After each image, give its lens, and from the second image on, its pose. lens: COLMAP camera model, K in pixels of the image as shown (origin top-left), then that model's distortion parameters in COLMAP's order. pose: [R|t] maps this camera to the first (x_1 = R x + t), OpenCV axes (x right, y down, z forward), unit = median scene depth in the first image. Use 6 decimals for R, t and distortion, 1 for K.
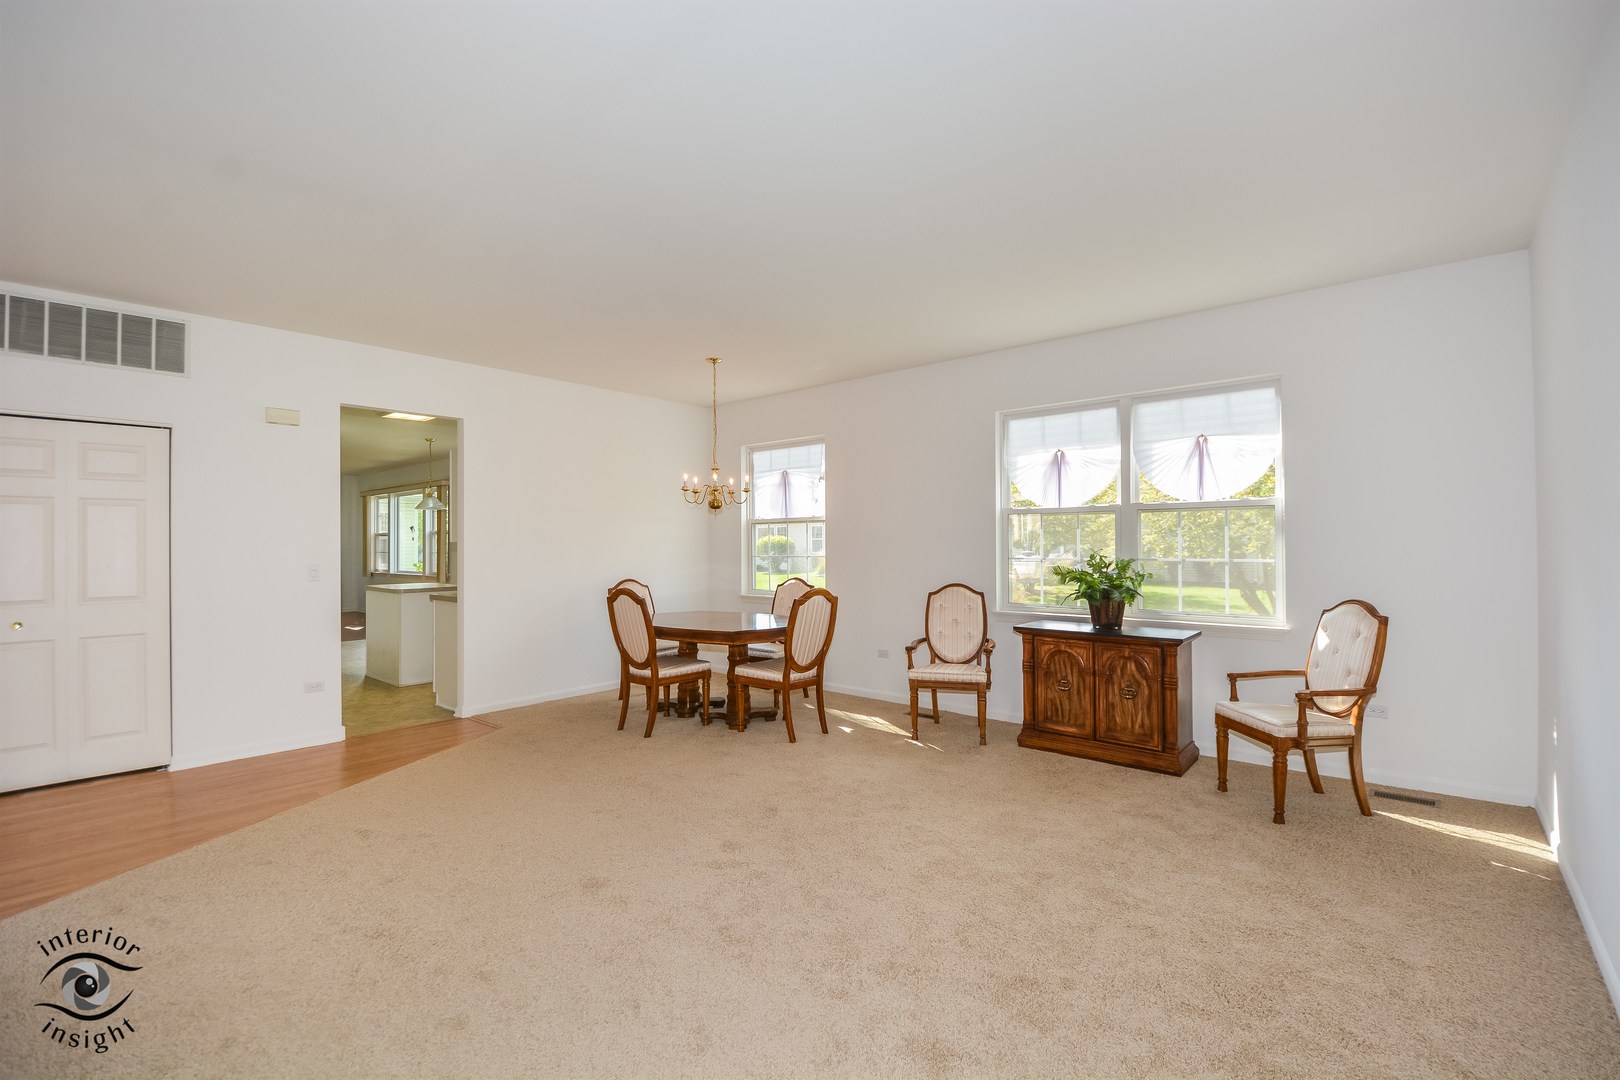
lens RADIAL K [[697.2, 0, 810.0], [0, 697.2, 540.0], [0, 0, 1]] dist [0.000762, 0.000047]
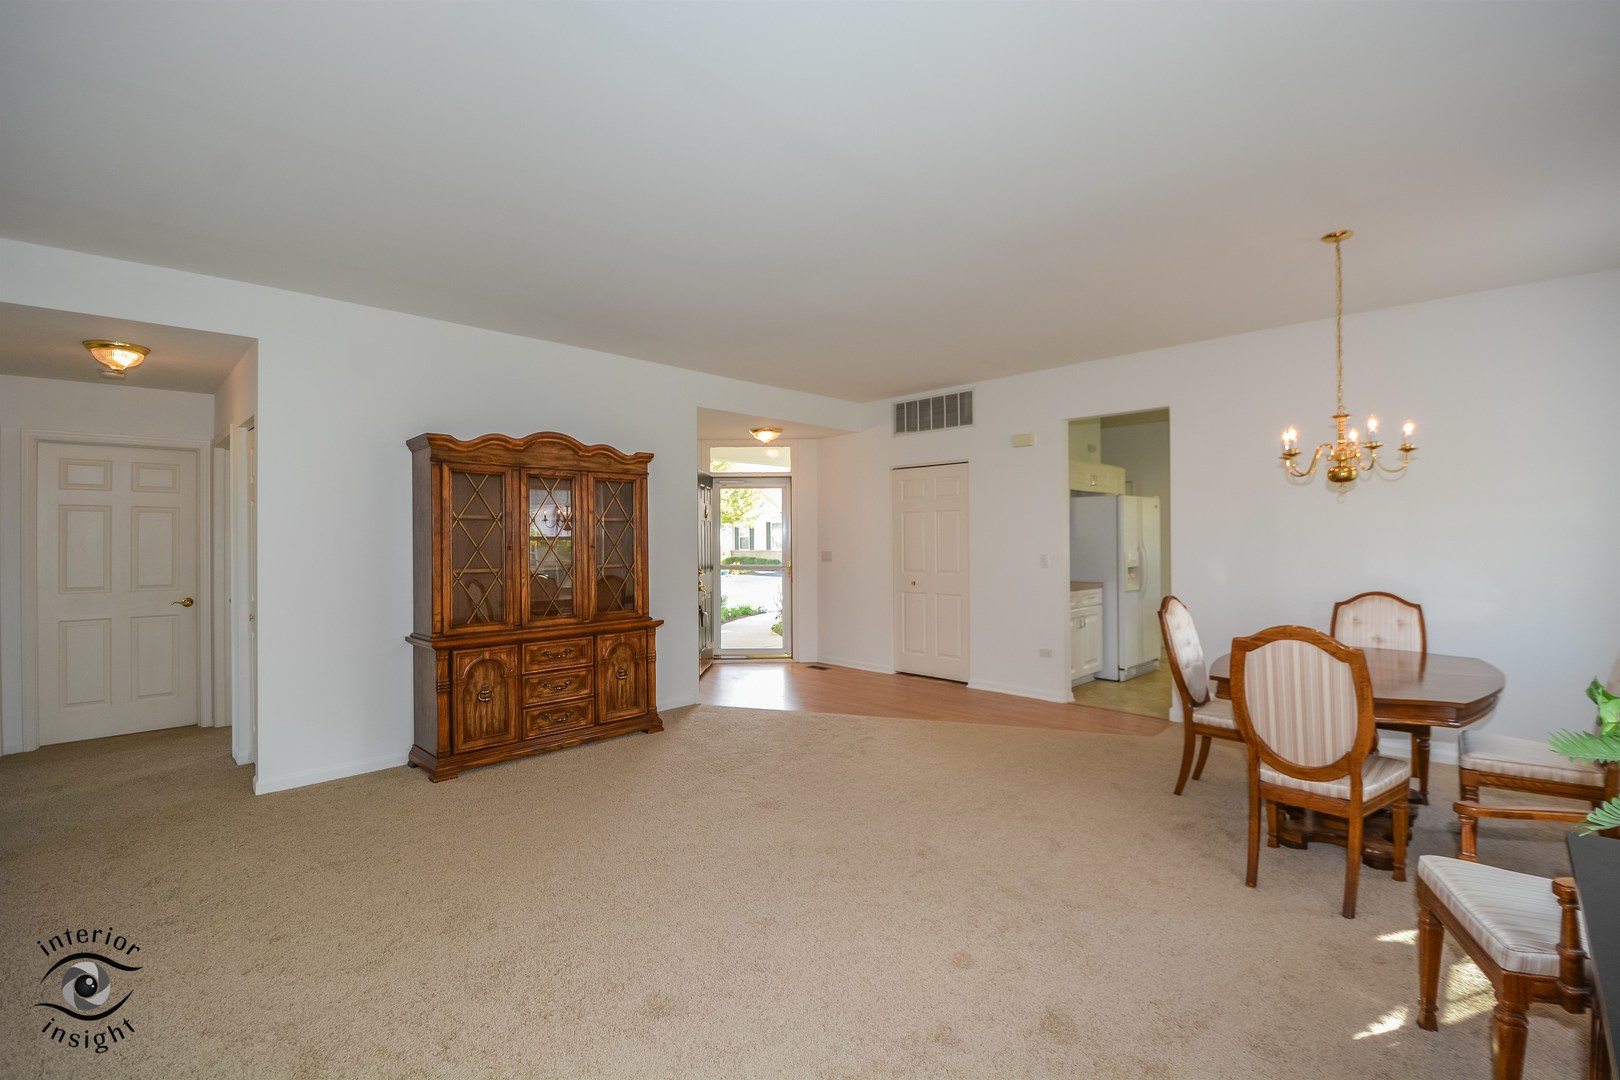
lens RADIAL K [[713.0, 0, 810.0], [0, 713.0, 540.0], [0, 0, 1]] dist [-0.035981, -0.000218]
pose [[-0.068813, 0.008803, -0.997591, 0.606366], [0.013157, 0.999882, 0.007916, -0.006773], [0.997543, -0.012580, -0.068921, 0.711215]]
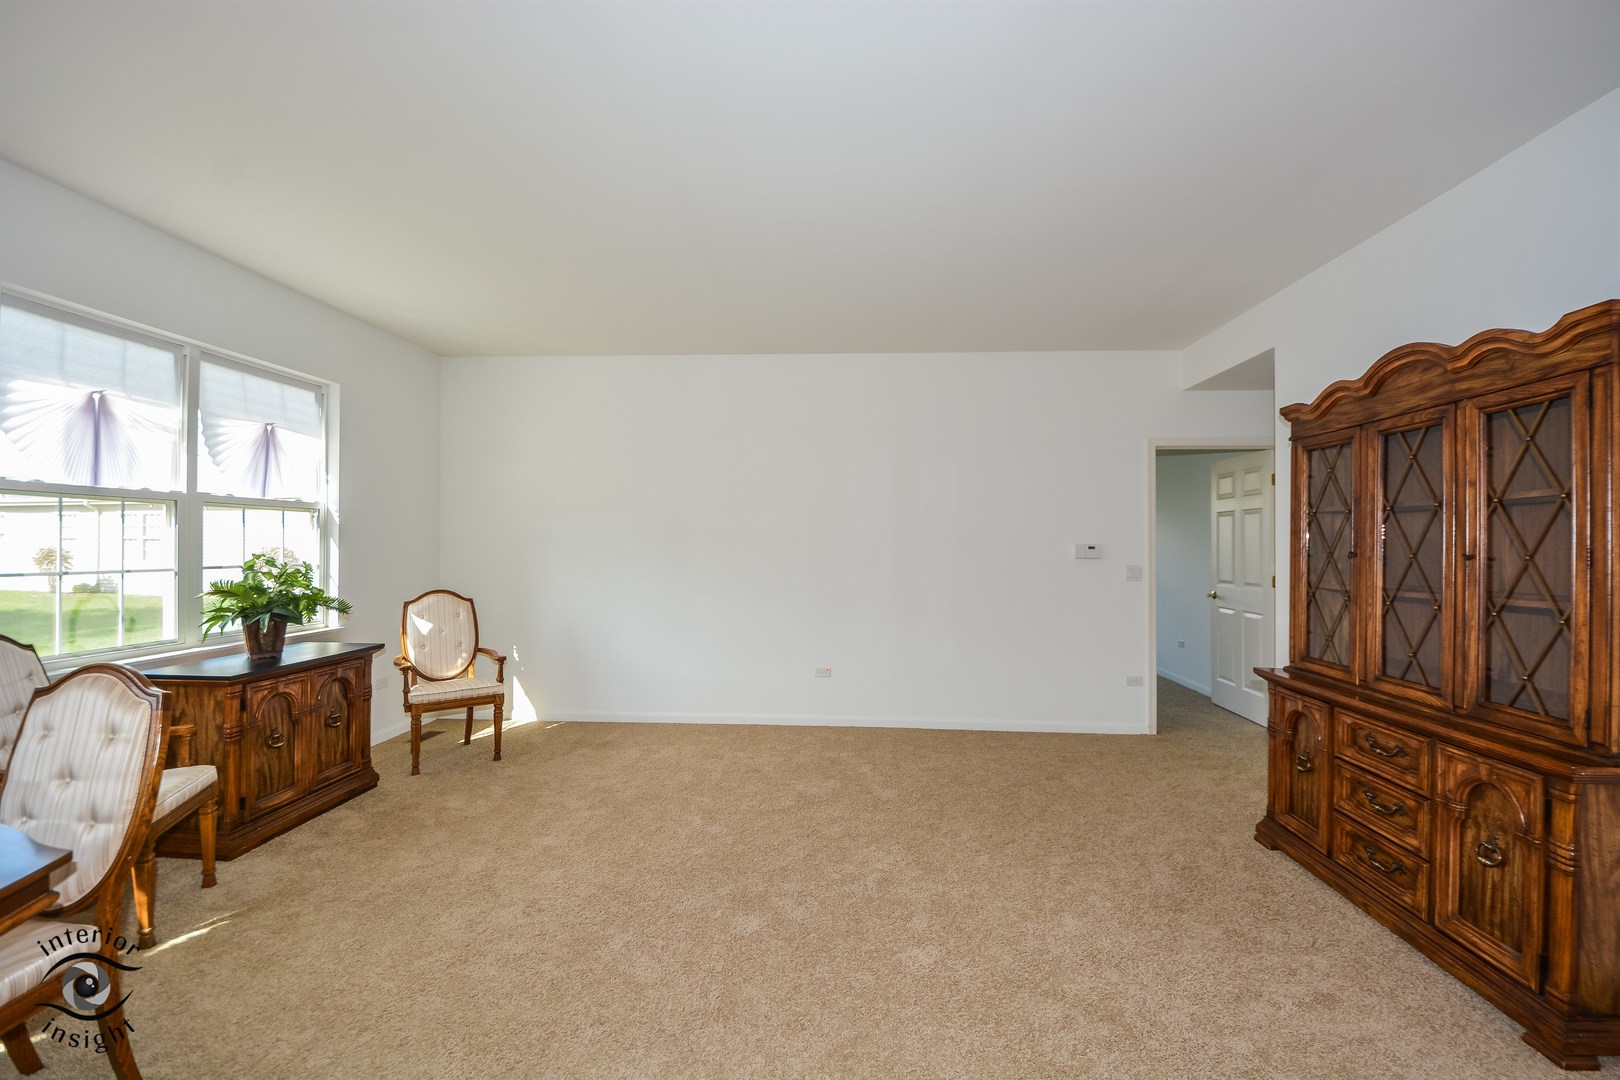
lens RADIAL K [[713.0, 0, 810.0], [0, 713.0, 540.0], [0, 0, 1]] dist [-0.035981, -0.000218]
pose [[-0.604708, 0.007684, 0.796410, -0.544750], [-0.005757, 0.999885, -0.014019, 0.005024], [-0.796427, -0.013062, -0.604594, 0.978326]]
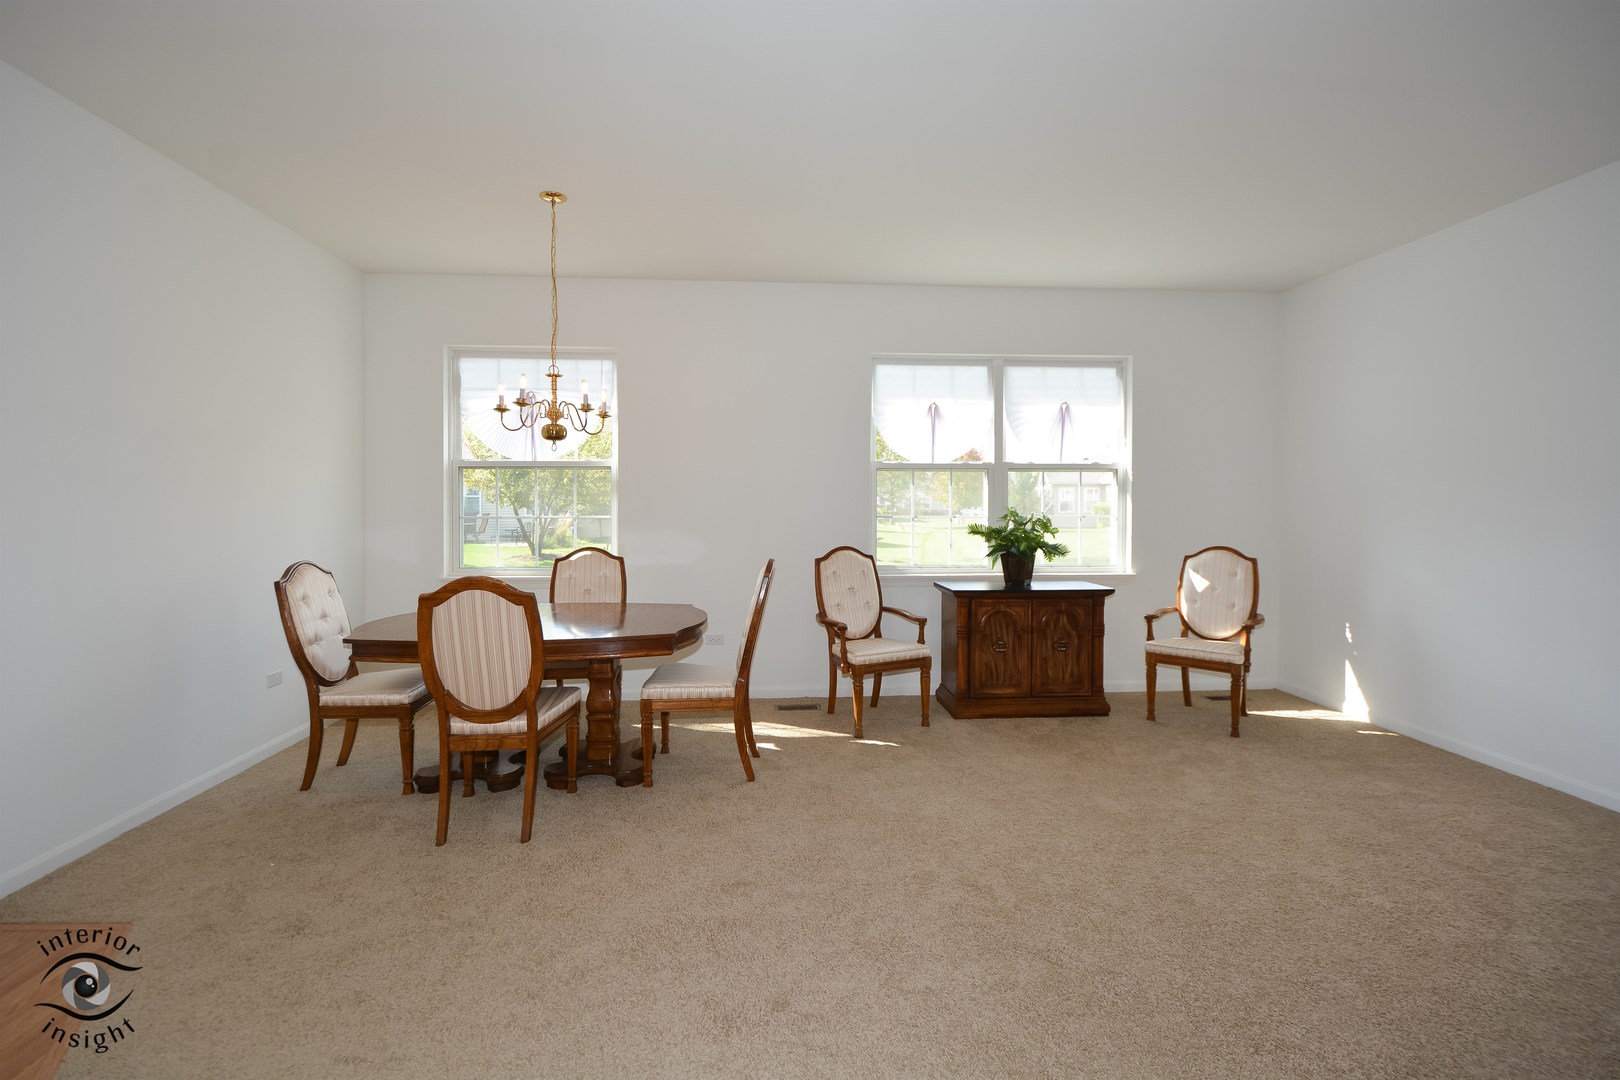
lens RADIAL K [[729.2, 0, 810.3], [0, 729.2, 503.6], [0, 0, 1]] dist [0.000671, 0.000025]
pose [[0.713141, 0.002985, 0.701015, -0.525617], [-0.009757, 0.999936, 0.005668, 0.006158], [-0.700953, -0.010881, 0.713124, 0.455025]]
